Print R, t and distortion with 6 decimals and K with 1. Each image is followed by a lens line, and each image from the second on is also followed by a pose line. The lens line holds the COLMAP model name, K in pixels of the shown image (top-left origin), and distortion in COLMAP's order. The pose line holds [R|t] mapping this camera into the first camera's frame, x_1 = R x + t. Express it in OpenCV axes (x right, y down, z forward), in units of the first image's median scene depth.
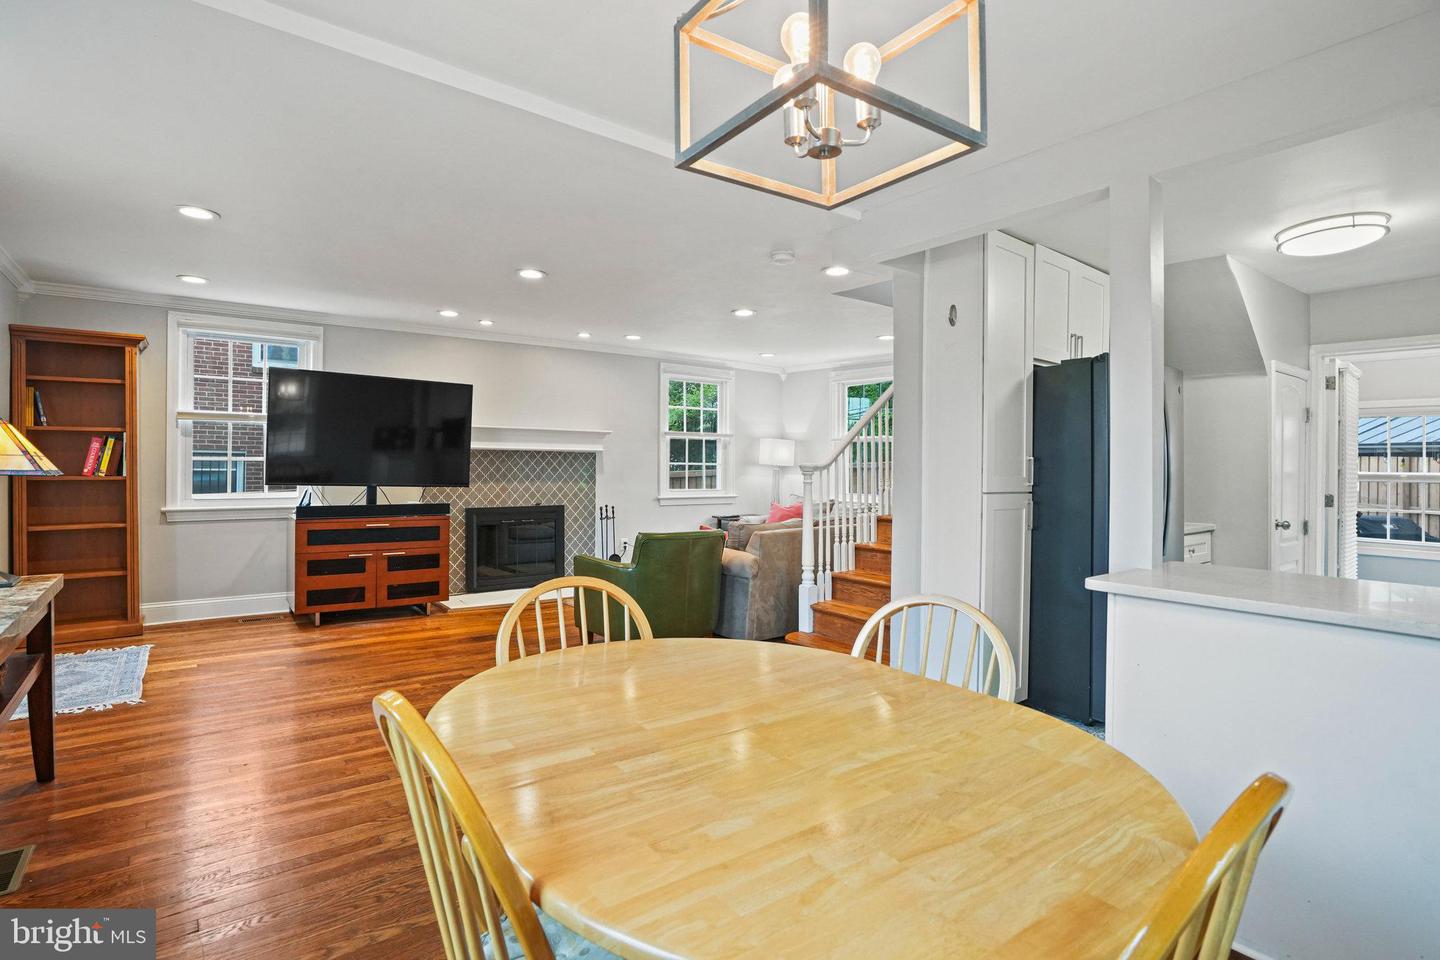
lens RADIAL K [[706.1, 0, 679.9], [0, 706.1, 454.4], [0, 0, 1]] dist [-0.067348, 0.022249]
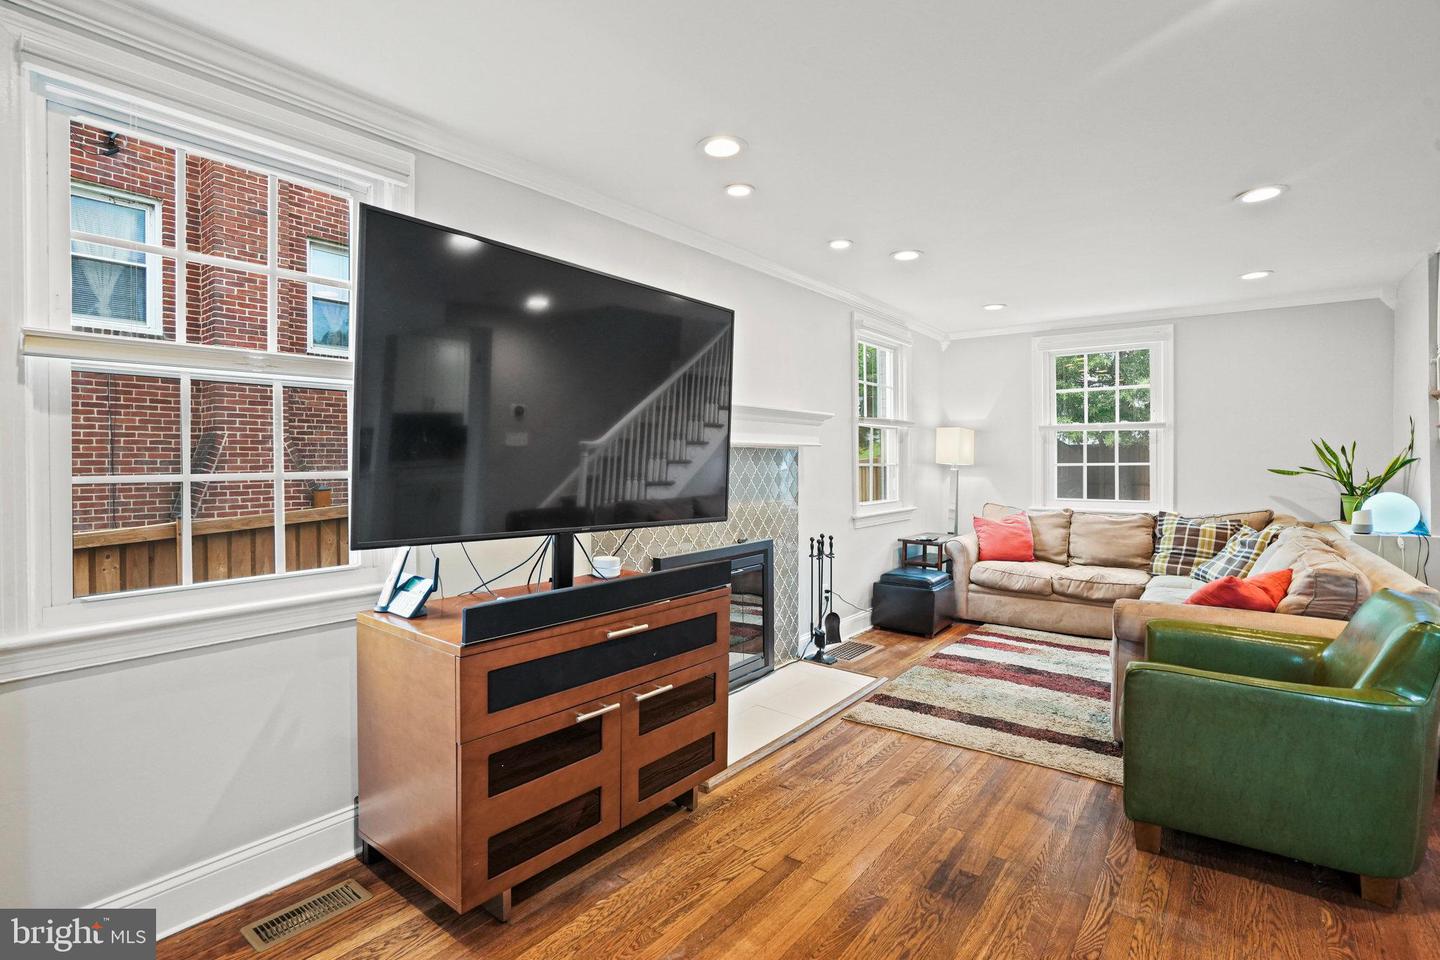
lens RADIAL K [[710.3, 0, 724.9], [0, 710.3, 464.2], [0, 0, 1]] dist [-0.048628, 0.033639]
pose [[0.950206, -0.023900, 0.310706, -0.523546], [0.018925, 0.999640, 0.019016, -0.004418], [-0.311049, -0.012189, 0.950316, 0.607587]]
